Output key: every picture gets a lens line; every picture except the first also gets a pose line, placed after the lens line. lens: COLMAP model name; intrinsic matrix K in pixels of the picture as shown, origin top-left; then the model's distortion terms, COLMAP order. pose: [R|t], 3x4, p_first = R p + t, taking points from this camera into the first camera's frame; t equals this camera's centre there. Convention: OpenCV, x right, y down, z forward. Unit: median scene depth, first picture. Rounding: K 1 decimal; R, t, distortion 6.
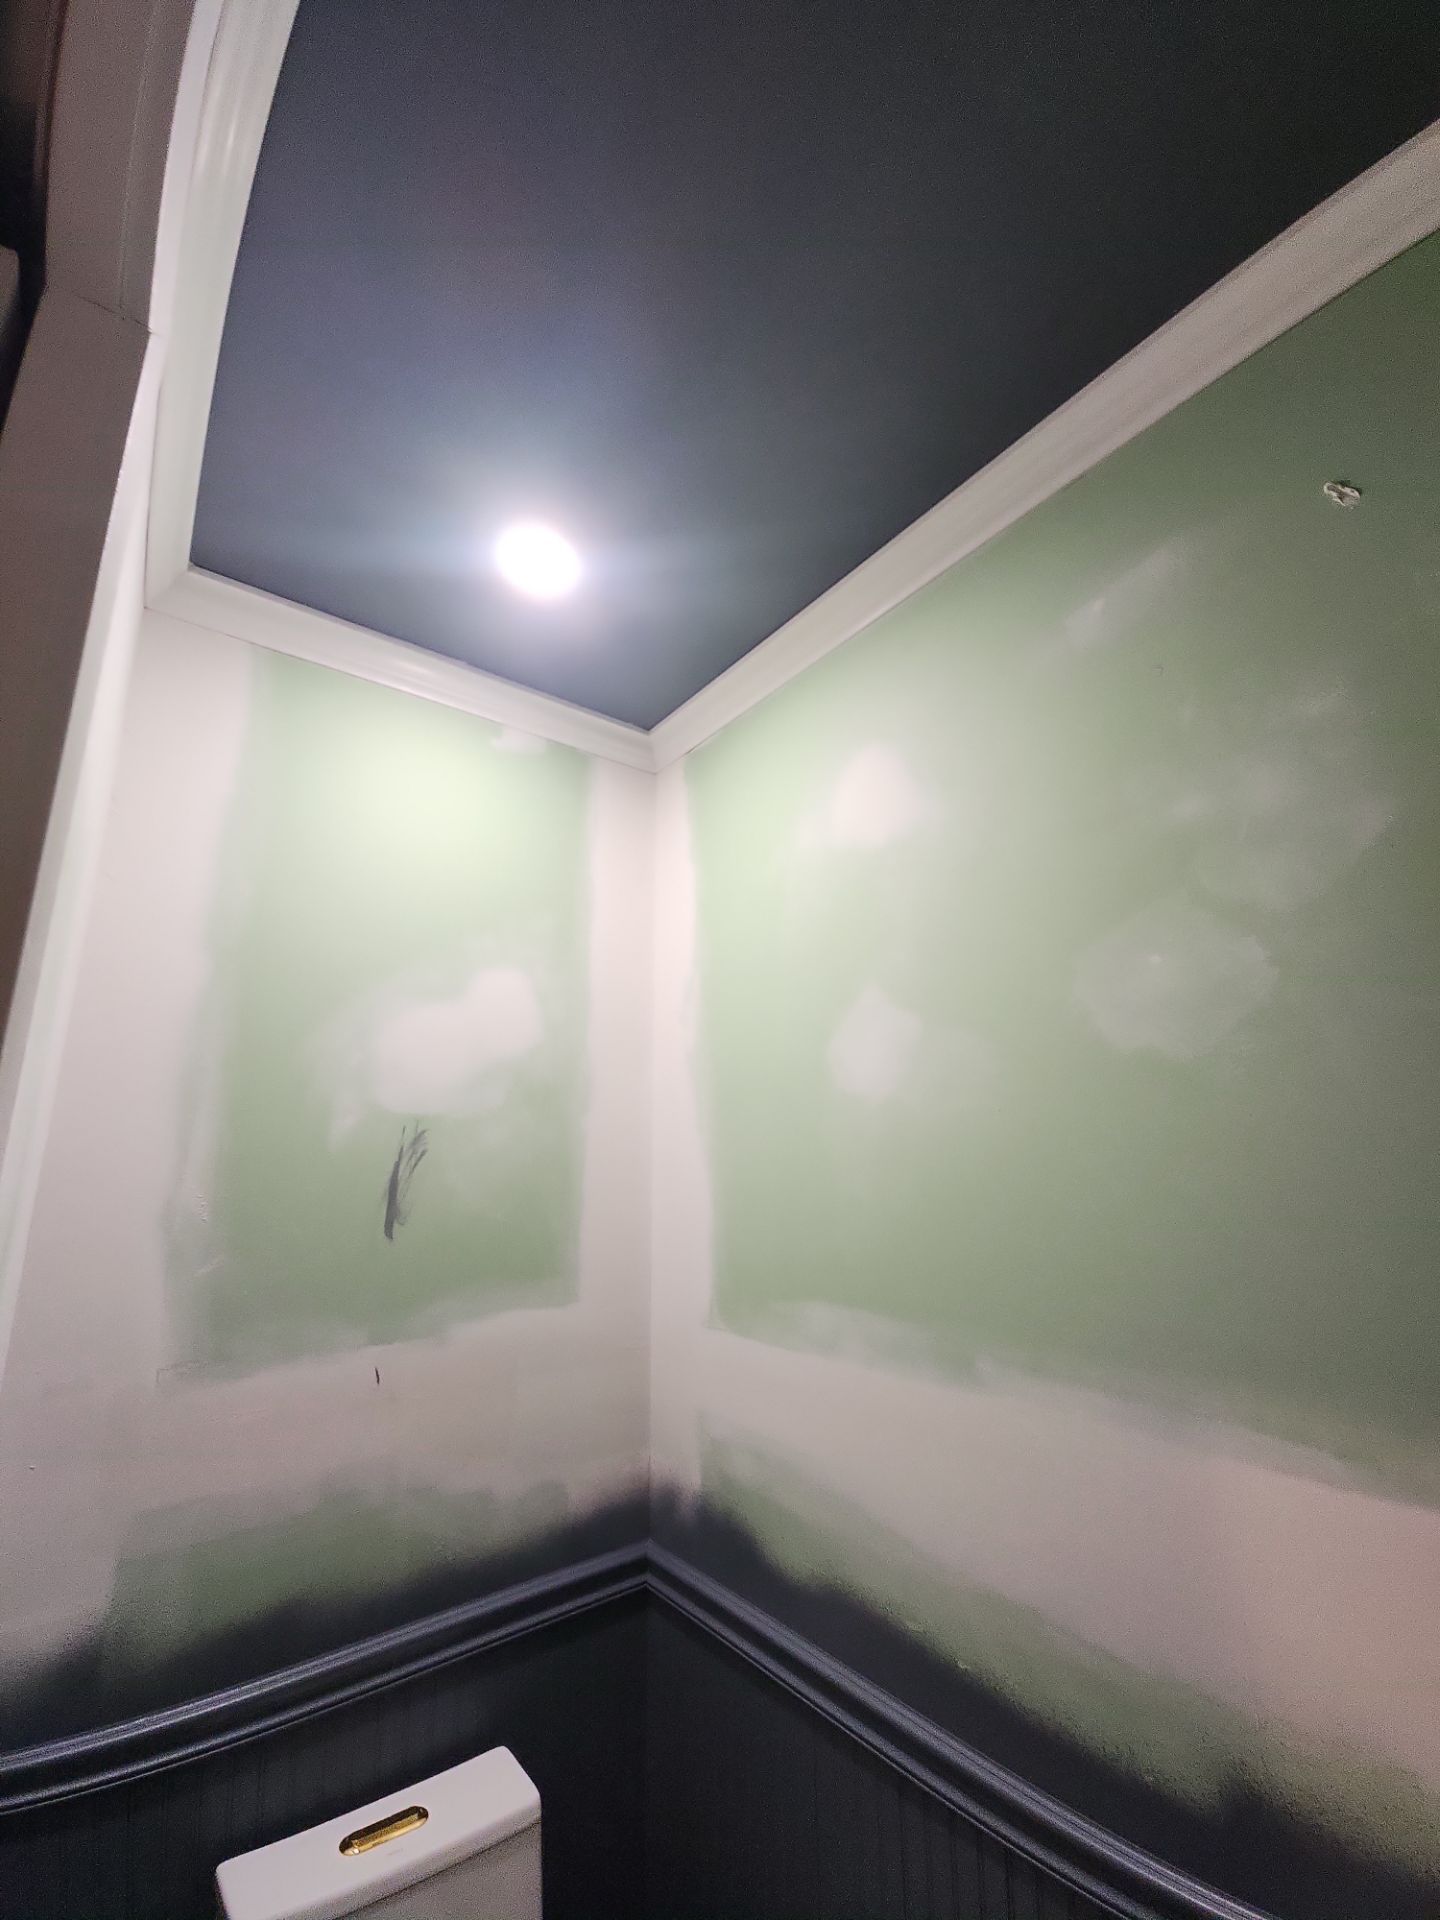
lens RADIAL K [[773.2, 0, 724.5], [0, 773.2, 961.1], [0, 0, 1]] dist [0.030894, -0.021098]
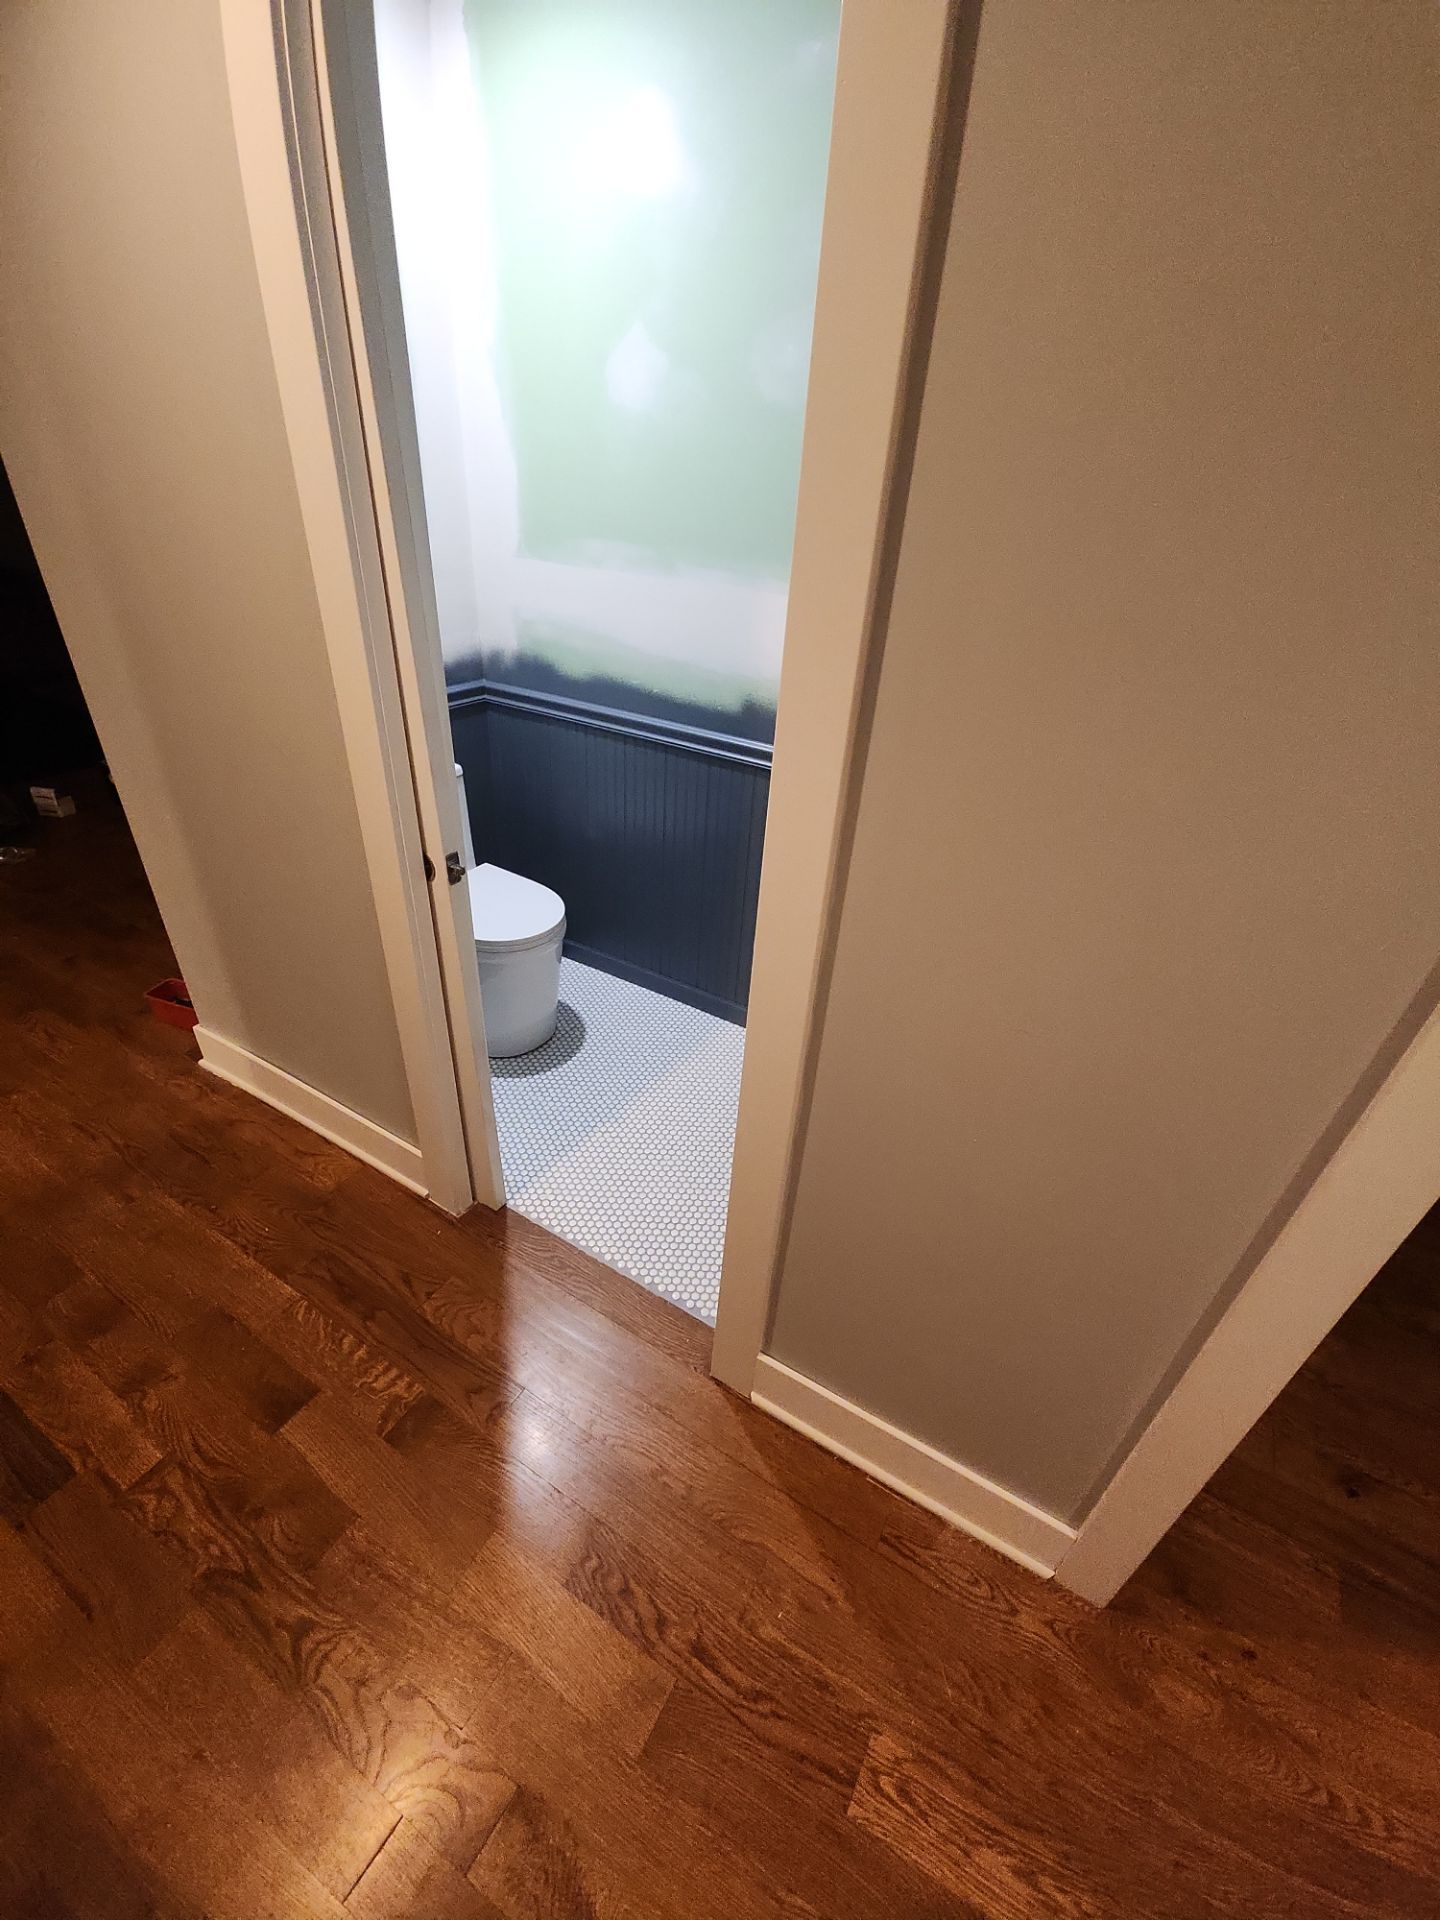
lens RADIAL K [[785.4, 0, 724.4], [0, 785.4, 961.0], [0, 0, 1]] dist [0.002961, -0.003755]
pose [[0.924144, -0.129883, 0.359289, -0.344638], [-0.170271, 0.701846, 0.691679, -0.172222], [-0.342003, -0.700387, 0.626492, -0.858152]]
